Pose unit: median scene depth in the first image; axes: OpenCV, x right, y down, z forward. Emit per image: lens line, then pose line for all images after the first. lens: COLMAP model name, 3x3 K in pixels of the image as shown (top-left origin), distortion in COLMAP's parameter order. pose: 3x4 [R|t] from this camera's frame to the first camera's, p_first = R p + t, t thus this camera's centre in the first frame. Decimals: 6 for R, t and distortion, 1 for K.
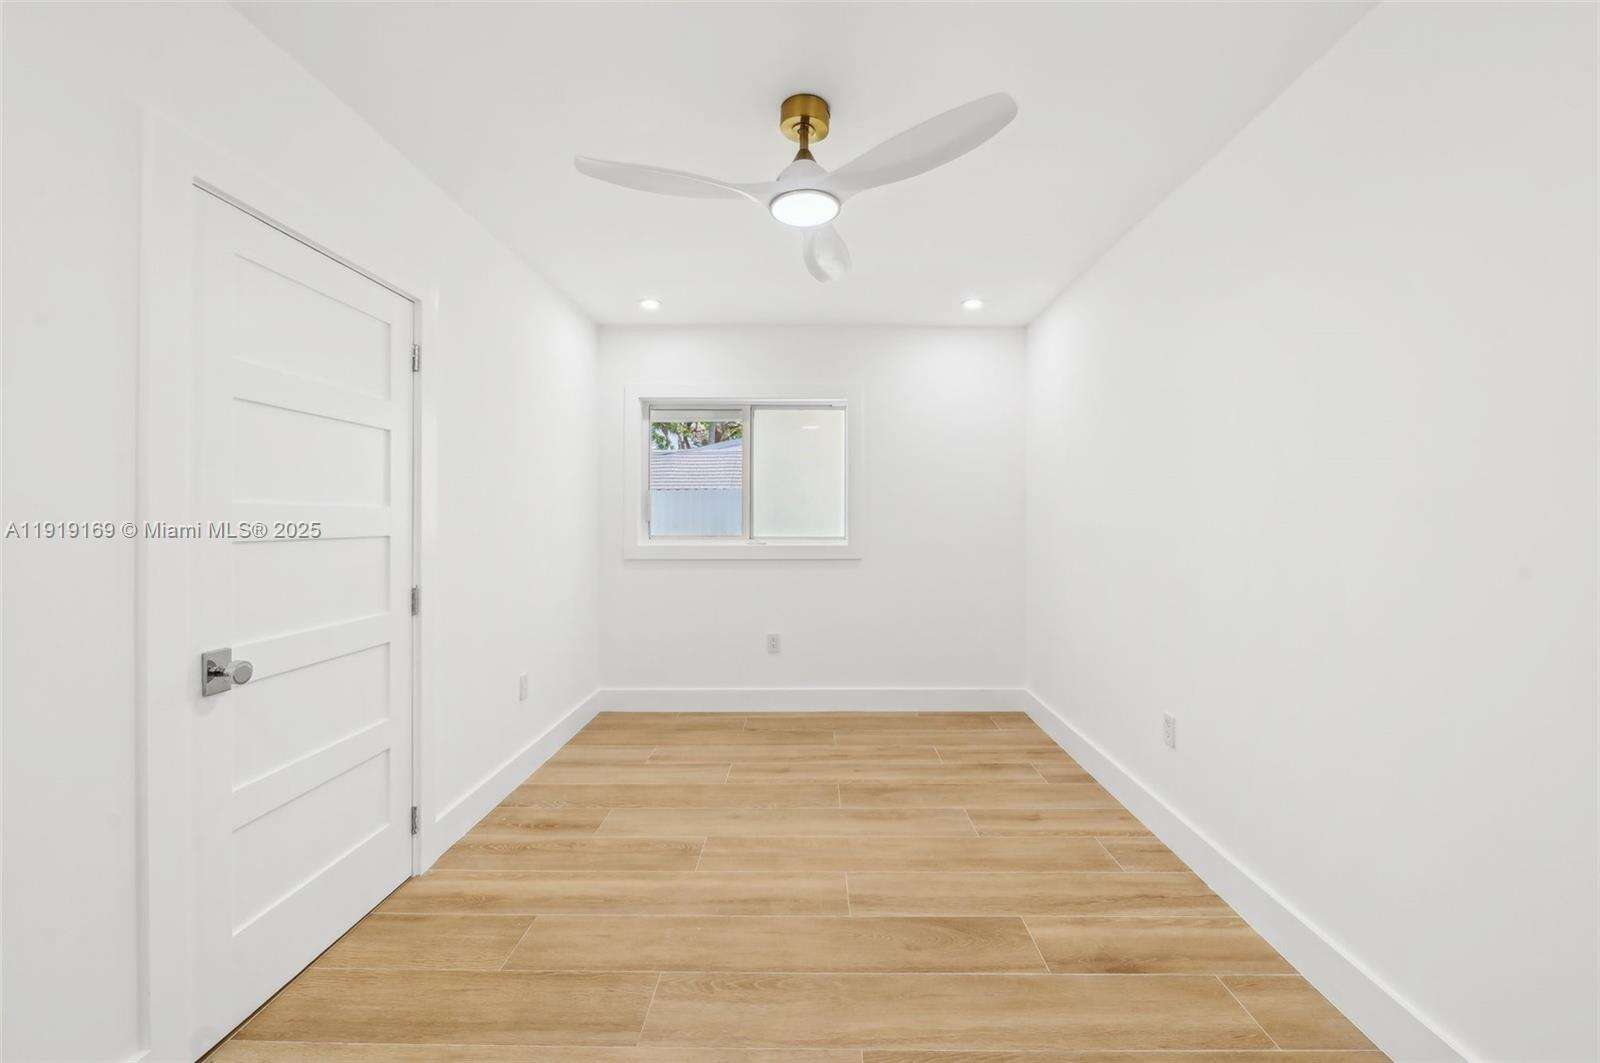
lens RADIAL K [[640.3, 0, 795.5], [0, 640.3, 522.8], [0, 0, 1]] dist [-0.006327, -0.000032]
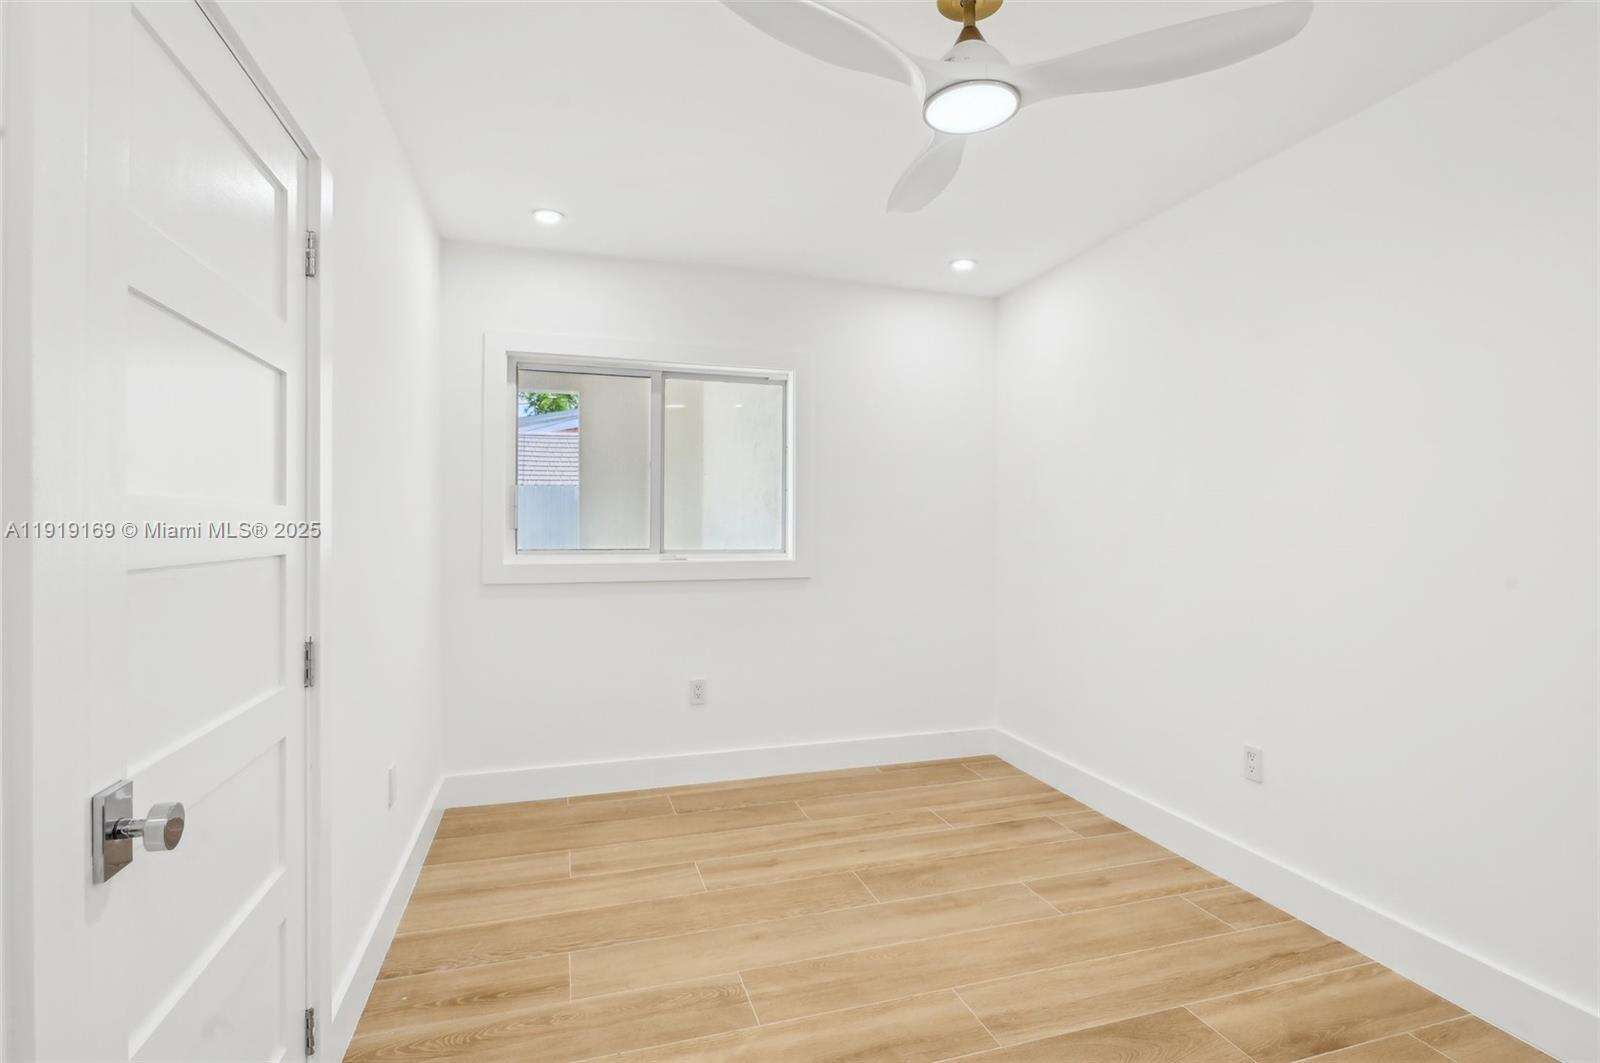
lens RADIAL K [[792.1, 0, 804.5], [0, 792.1, 534.5], [0, 0, 1]] dist [-0.005076, -0.002435]
pose [[0.951238, -0.002026, 0.308451, -0.281896], [0.000681, 0.999990, 0.004467, -0.000296], [-0.308457, -0.004039, 0.951230, 0.117489]]
